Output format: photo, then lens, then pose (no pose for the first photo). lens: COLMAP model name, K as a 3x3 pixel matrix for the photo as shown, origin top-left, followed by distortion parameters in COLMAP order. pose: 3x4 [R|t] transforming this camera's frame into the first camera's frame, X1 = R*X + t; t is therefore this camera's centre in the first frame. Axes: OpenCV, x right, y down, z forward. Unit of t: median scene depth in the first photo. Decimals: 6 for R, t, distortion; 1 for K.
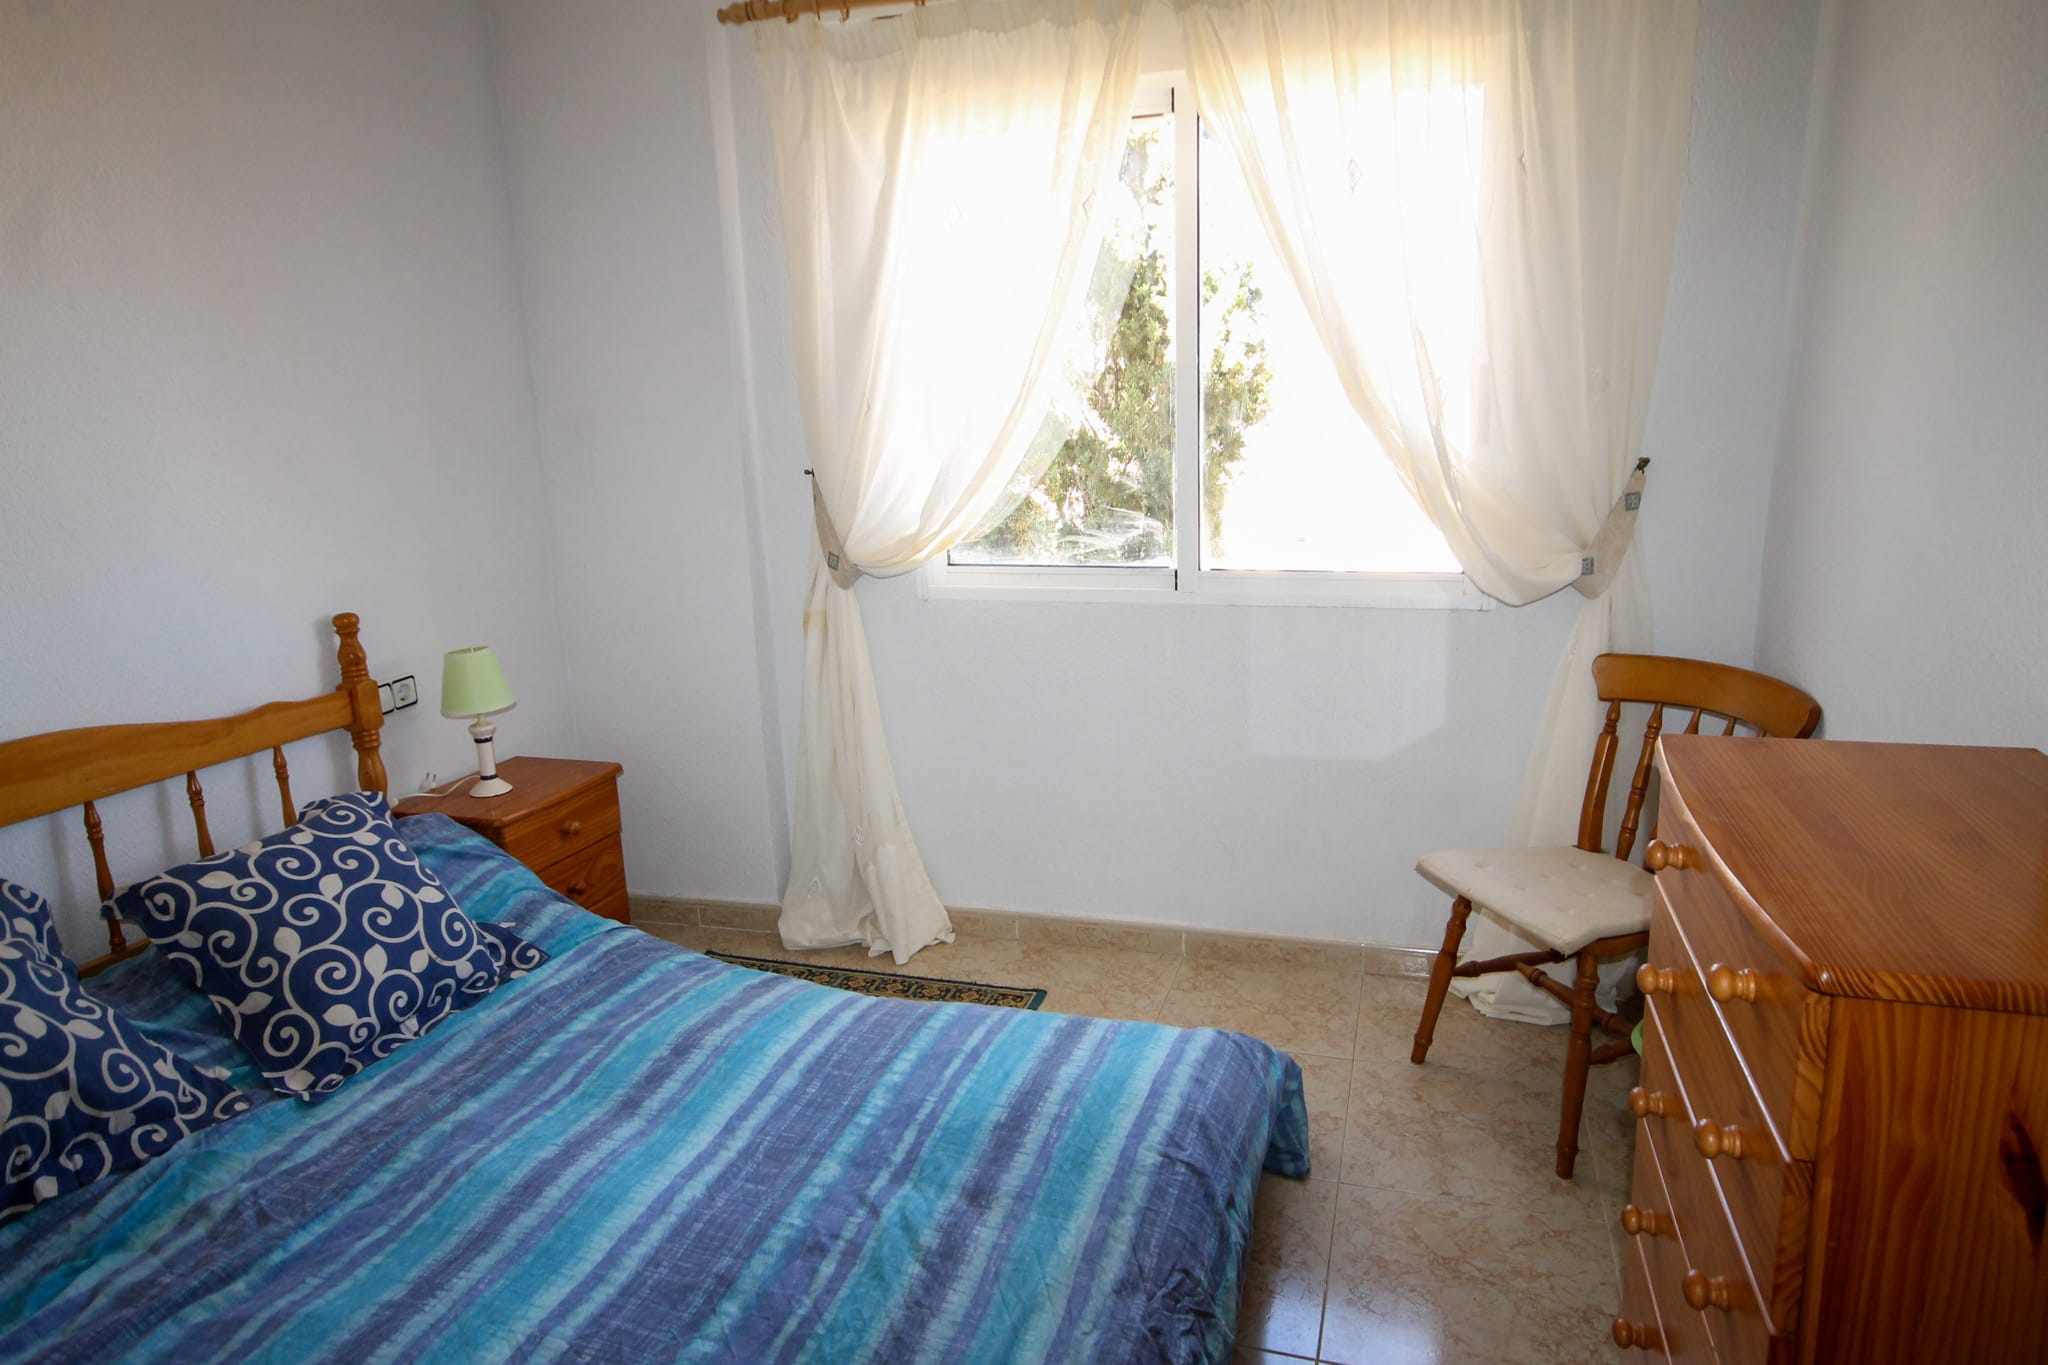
lens RADIAL K [[1324.5, 0, 1024.0], [0, 1324.5, 682.5], [0, 0, 1]] dist [0.001204, 0.024435]
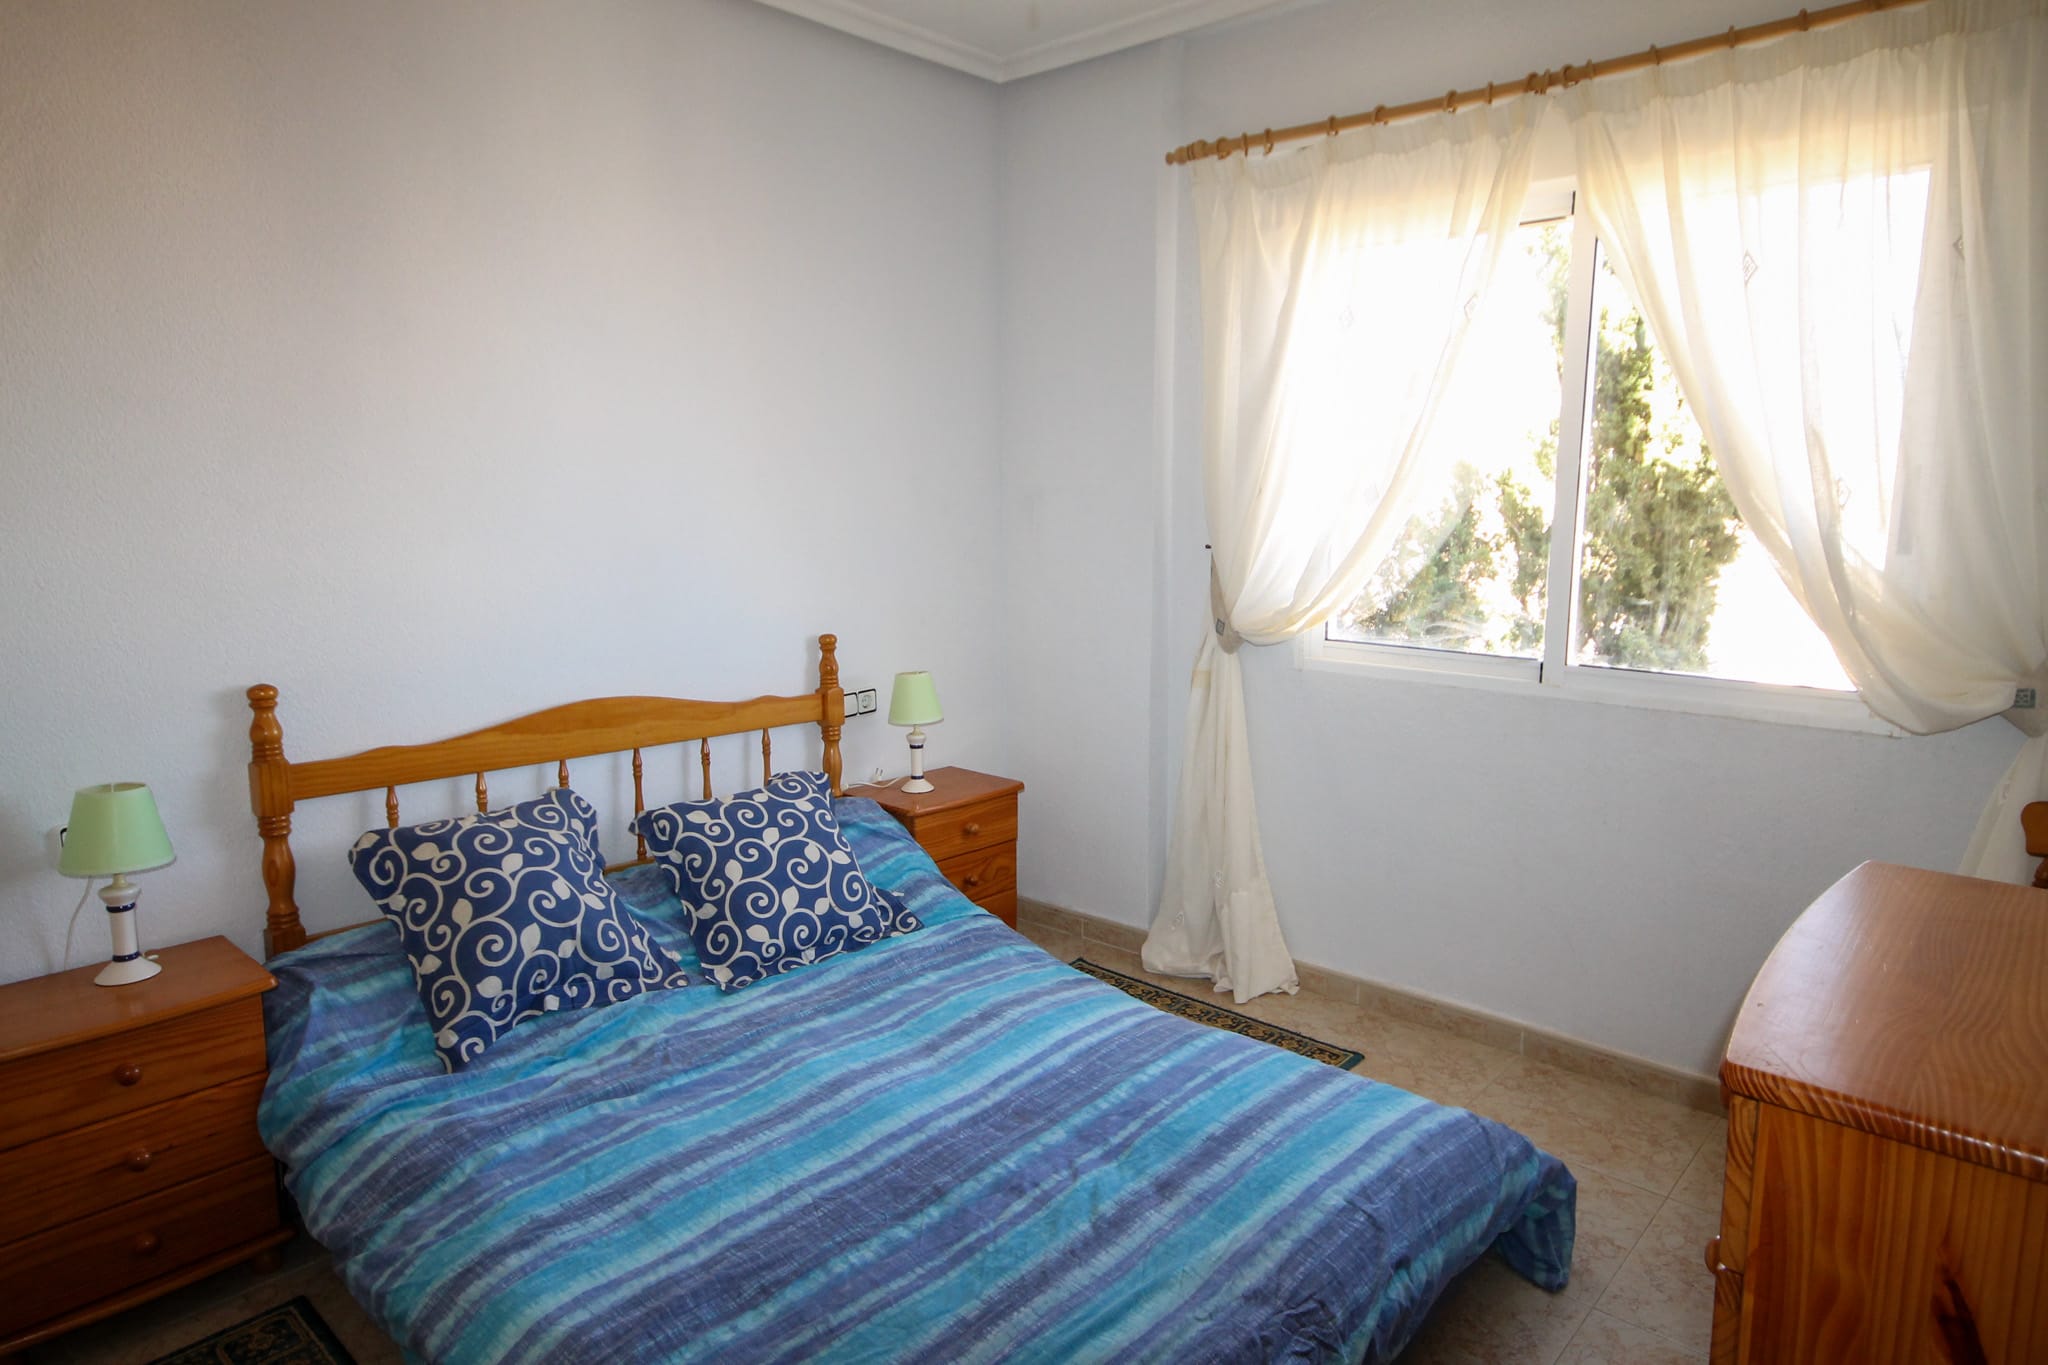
lens RADIAL K [[1294.1, 0, 1024.0], [0, 1294.1, 682.5], [0, 0, 1]] dist [0.001344, 0.003919]
pose [[0.894223, 0.097281, -0.436922, 0.252644], [-0.124028, 0.991729, -0.033033, 0.014227], [0.430095, 0.083730, 0.898892, -0.056709]]
